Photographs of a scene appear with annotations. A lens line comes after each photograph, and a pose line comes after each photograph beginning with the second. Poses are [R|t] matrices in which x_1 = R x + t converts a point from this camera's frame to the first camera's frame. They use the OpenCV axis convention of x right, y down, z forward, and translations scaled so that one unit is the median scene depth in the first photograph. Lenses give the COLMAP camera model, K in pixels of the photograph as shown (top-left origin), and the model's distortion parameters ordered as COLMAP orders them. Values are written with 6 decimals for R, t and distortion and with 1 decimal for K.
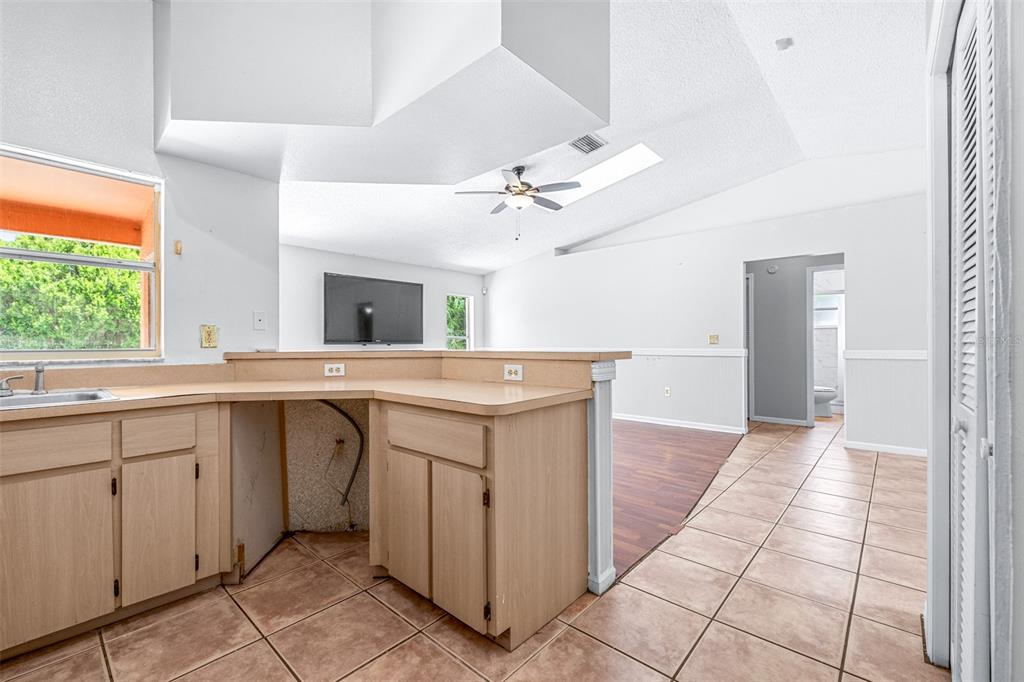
lens RADIAL K [[437.1, 0, 511.7], [0, 437.1, 340.3], [0, 0, 1]] dist [0.001728, -0.000411]
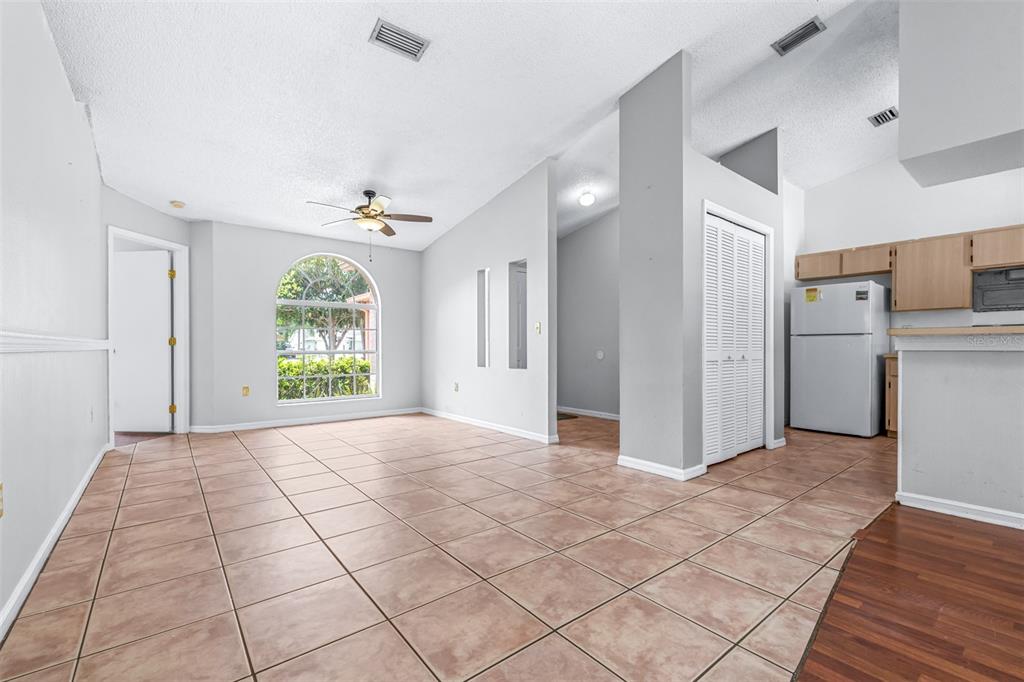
lens RADIAL K [[437.1, 0, 514.9], [0, 437.1, 354.4], [0, 0, 1]] dist [0.001728, -0.000411]
pose [[-0.985139, 0.006471, 0.171638, 1.227210], [0.007283, 0.999965, 0.004102, 0.092482], [-0.171605, 0.005291, -0.985152, 2.688177]]
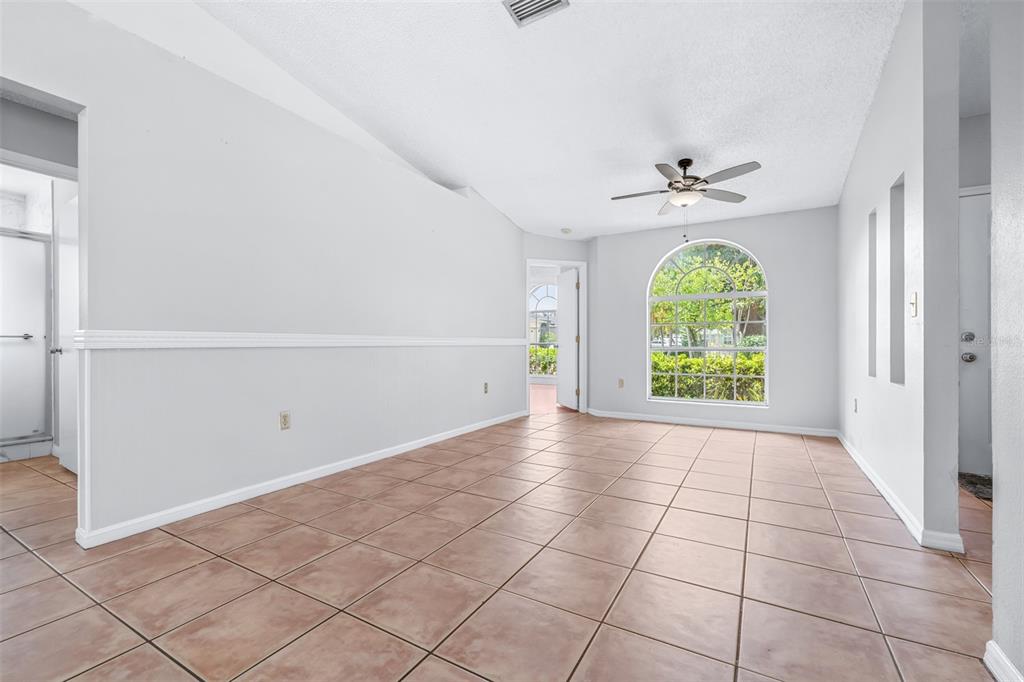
lens RADIAL K [[437.1, 0, 515.4], [0, 437.1, 341.1], [0, 0, 1]] dist [0.001728, -0.000411]
pose [[-0.205914, 0.016151, 0.978437, 0.573958], [-0.007670, 0.999806, -0.018118, 0.091442], [-0.978540, -0.011235, -0.205750, 1.615088]]
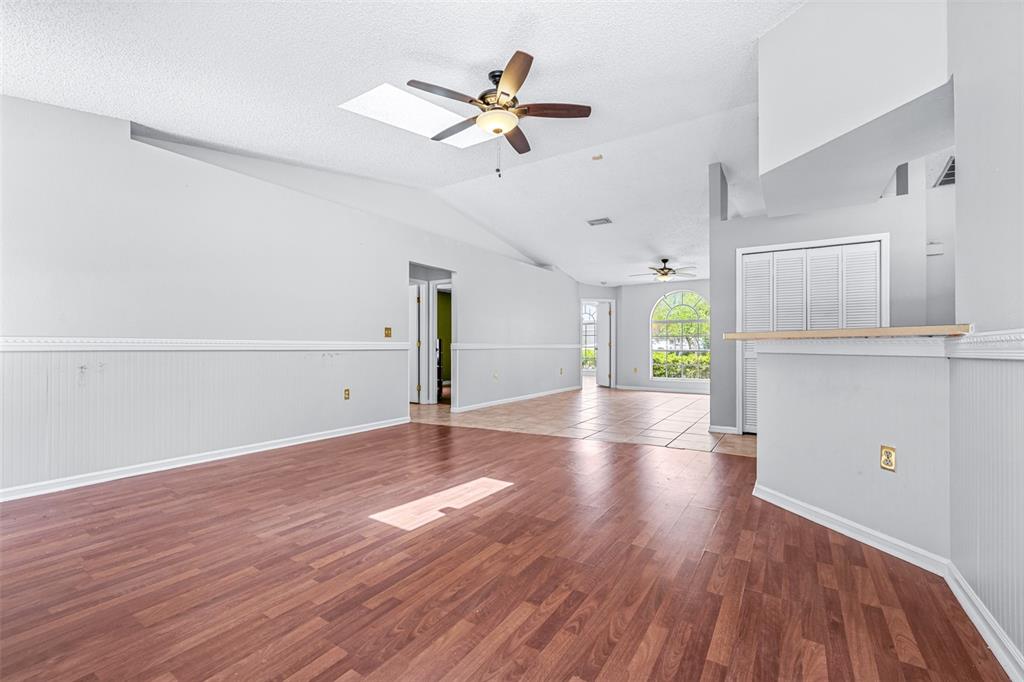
lens RADIAL K [[437.1, 0, 508.9], [0, 437.1, 344.9], [0, 0, 1]] dist [0.001728, -0.000411]
pose [[-0.140996, 0.011517, 0.989943, -1.615394], [-0.008653, 0.999880, -0.012865, 0.098819], [-0.989972, -0.010380, -0.140880, 2.531478]]
